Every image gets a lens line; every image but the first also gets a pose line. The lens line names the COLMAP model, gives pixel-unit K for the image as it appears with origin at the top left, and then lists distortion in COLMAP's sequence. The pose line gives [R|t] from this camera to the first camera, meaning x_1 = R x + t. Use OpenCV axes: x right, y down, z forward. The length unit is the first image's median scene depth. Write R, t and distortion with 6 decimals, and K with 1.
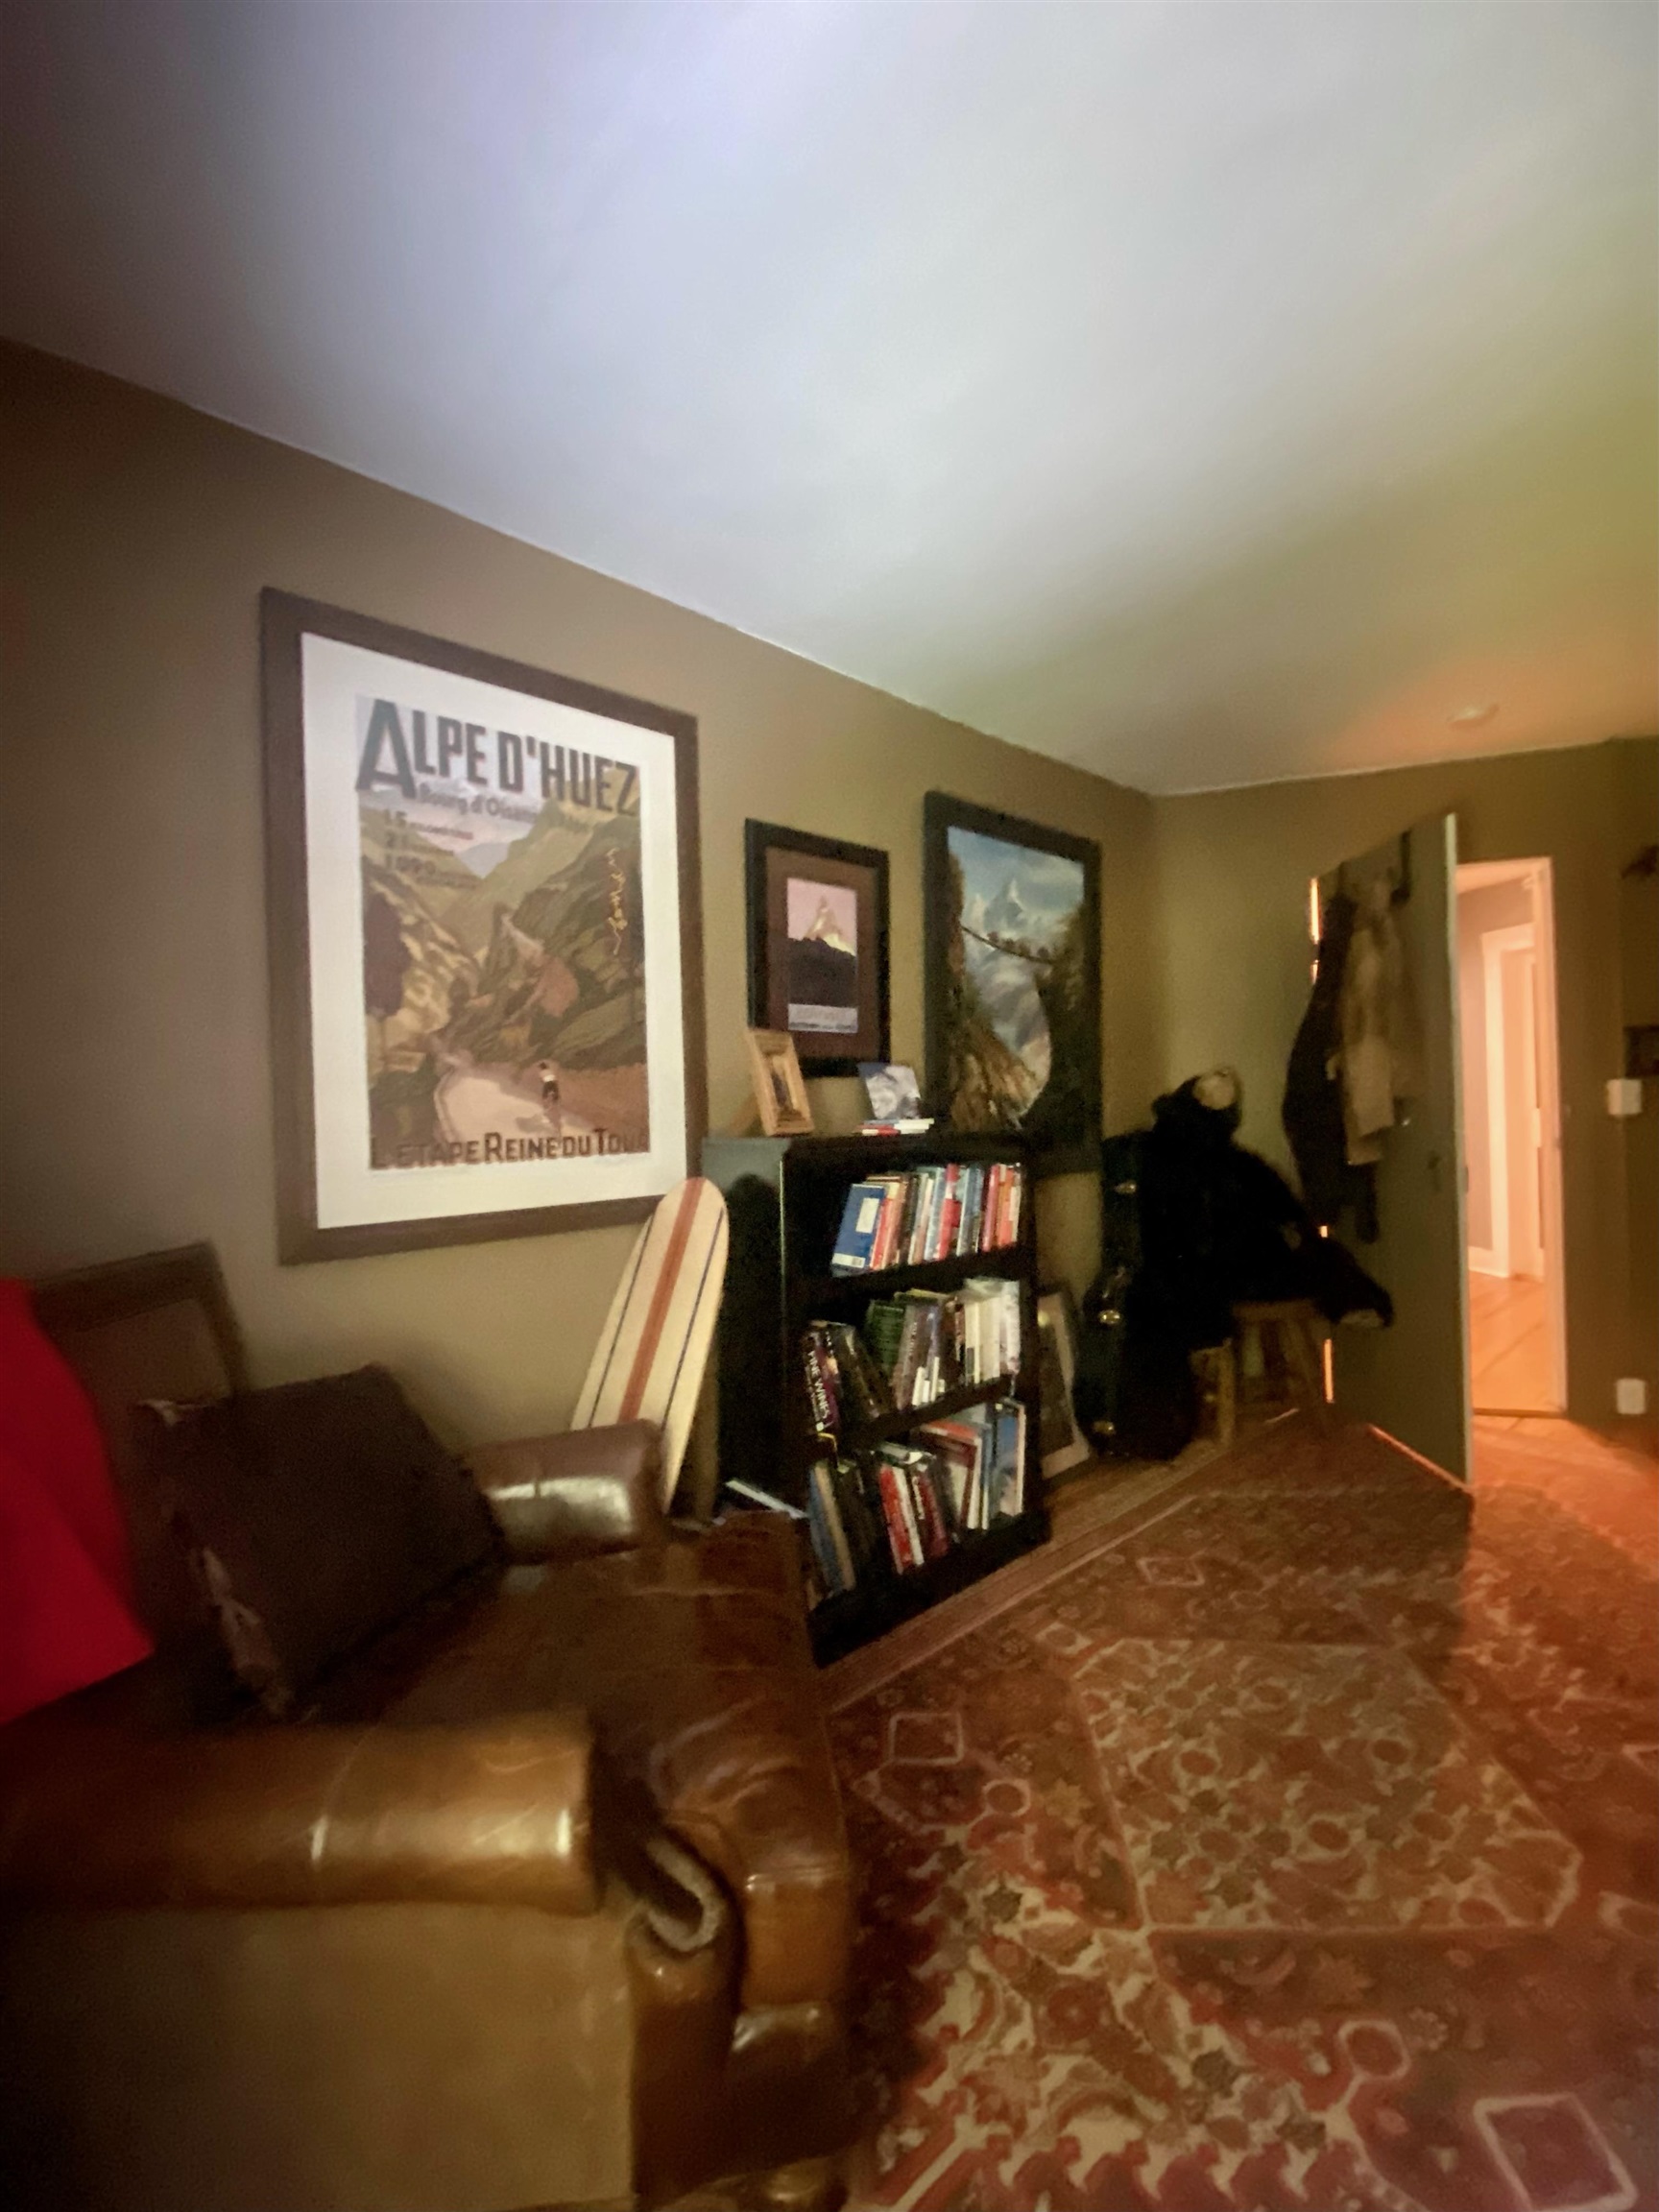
lens RADIAL K [[908.4, 0, 829.5], [0, 908.4, 1106.0], [0, 0, 1]] dist [0.050237, -0.036070]
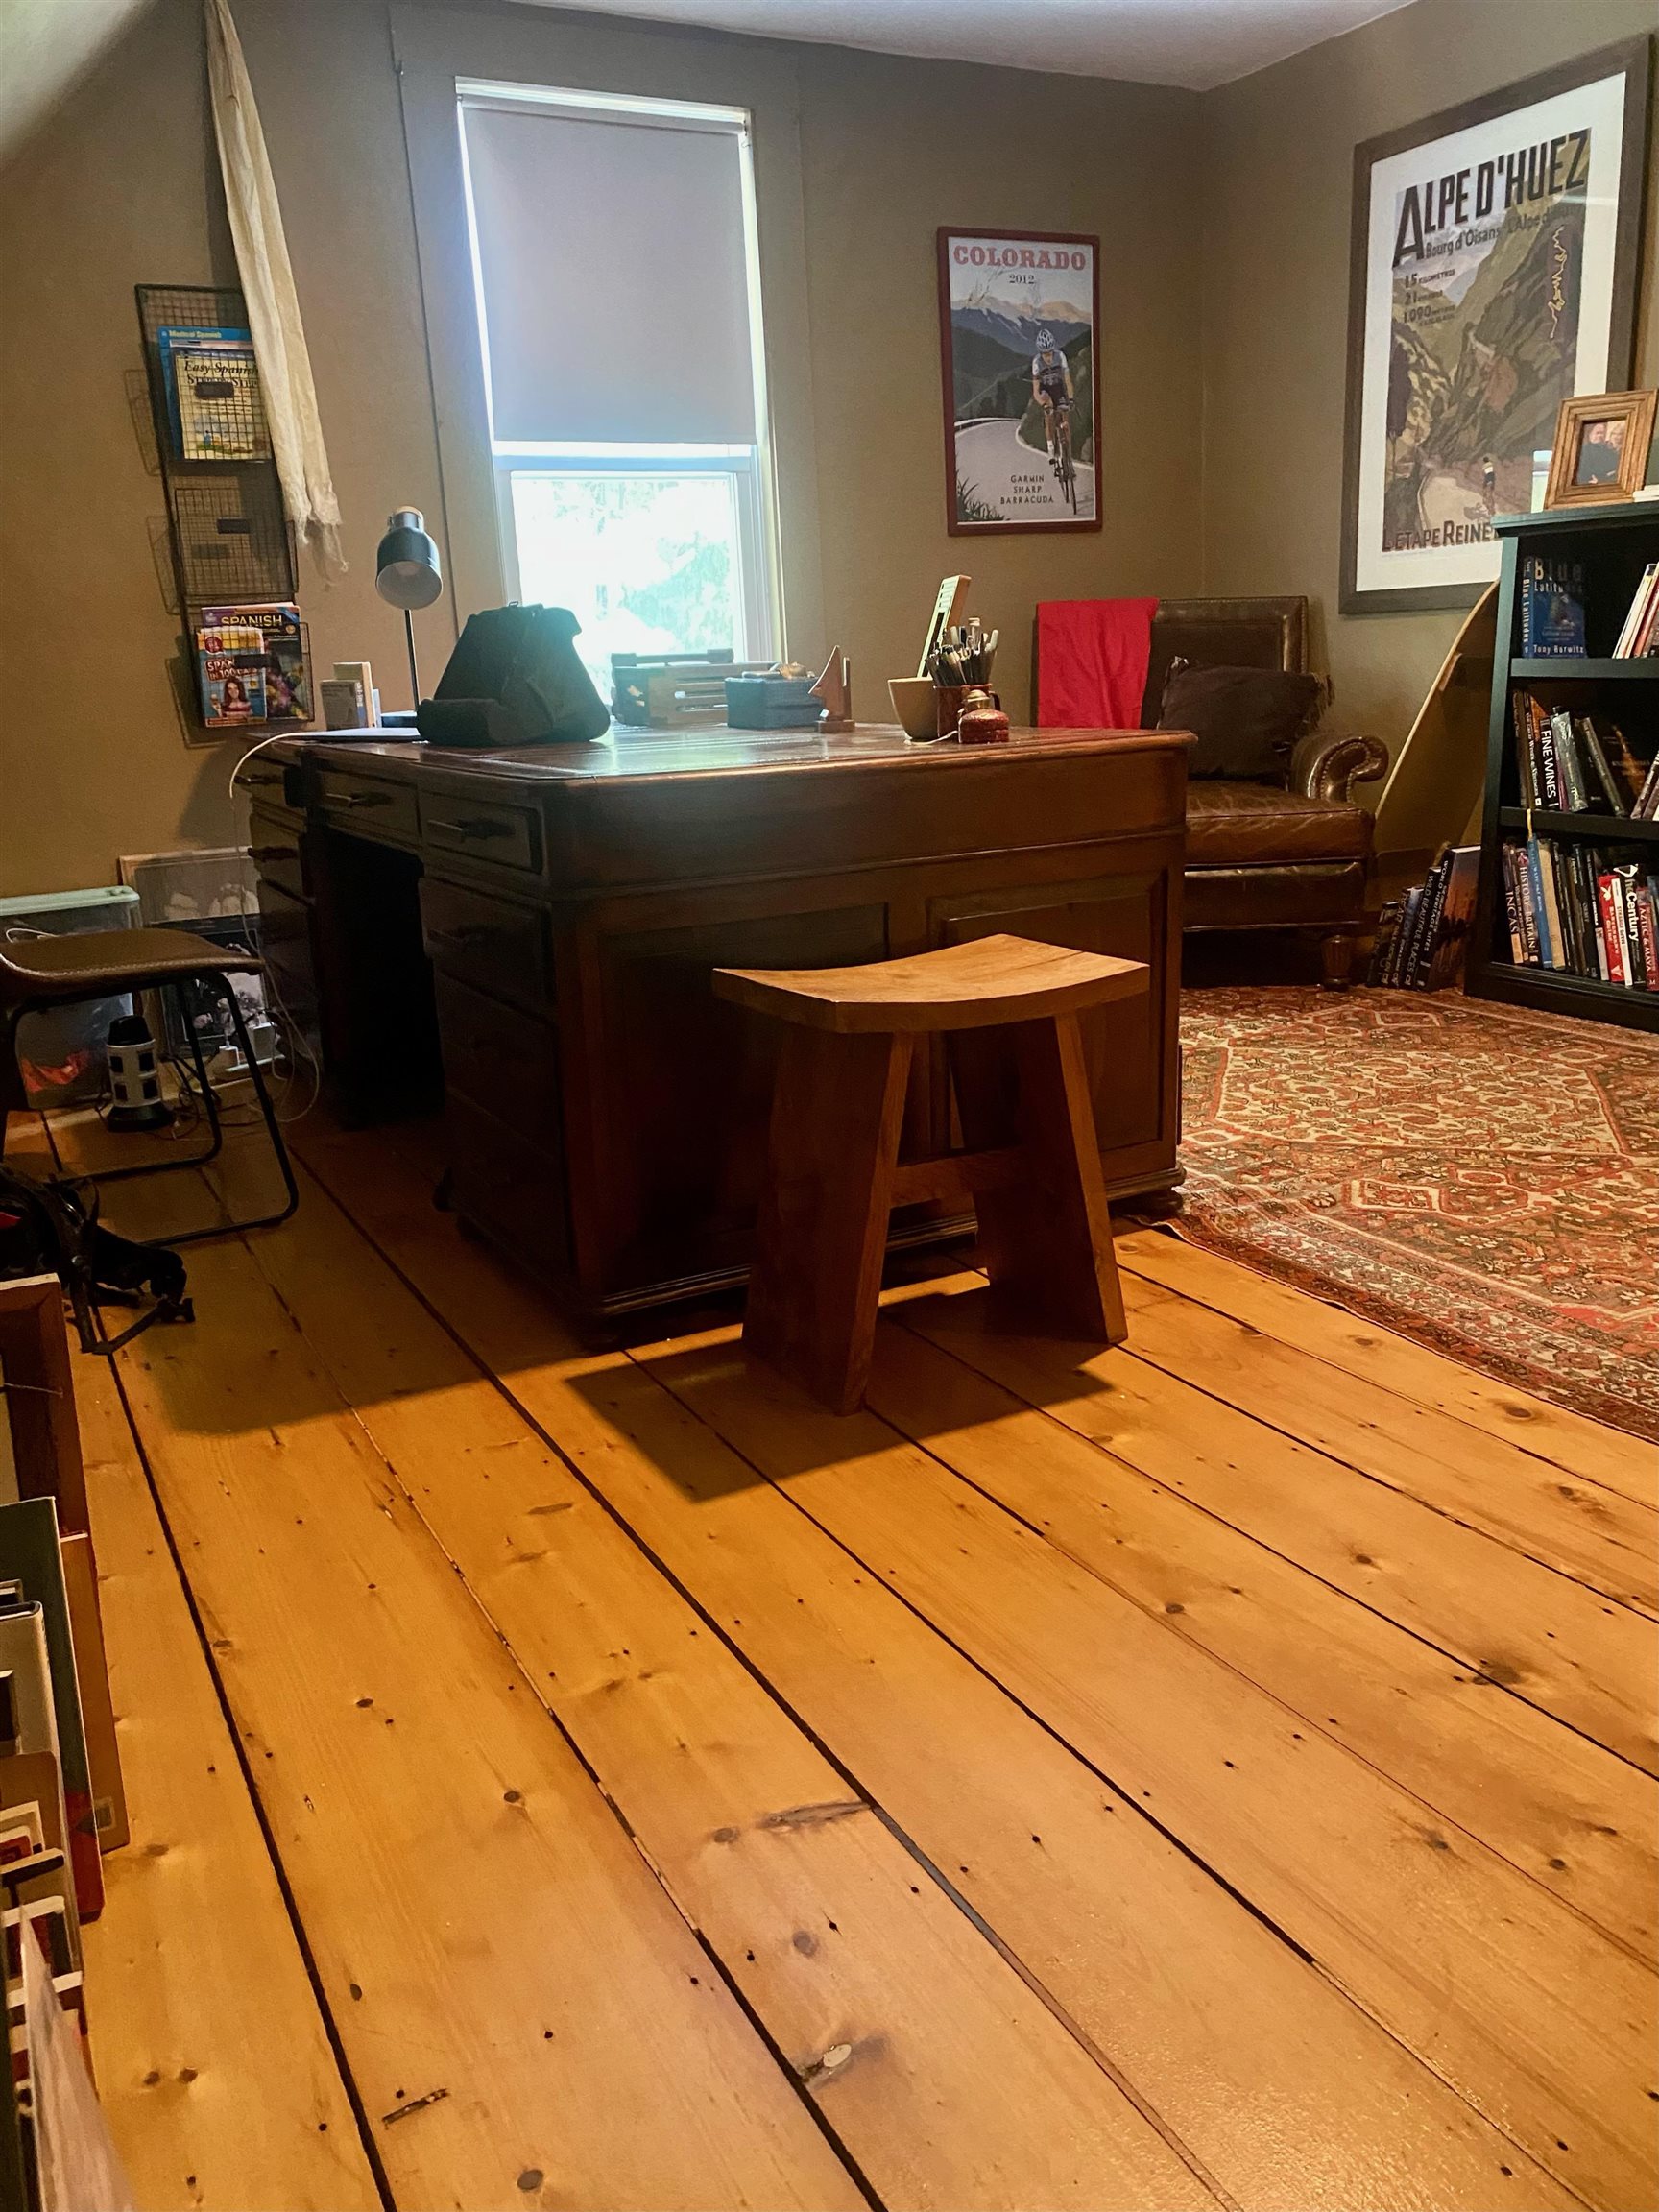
lens RADIAL K [[1683.6, 0, 829.5], [0, 1683.6, 1106.0], [0, 0, 1]] dist [0.015498, -0.005259]
pose [[-0.220972, 0.289742, -0.931247, 2.326666], [0.056015, 0.957045, 0.284477, 0.093736], [0.973670, 0.010698, -0.227710, 0.718738]]
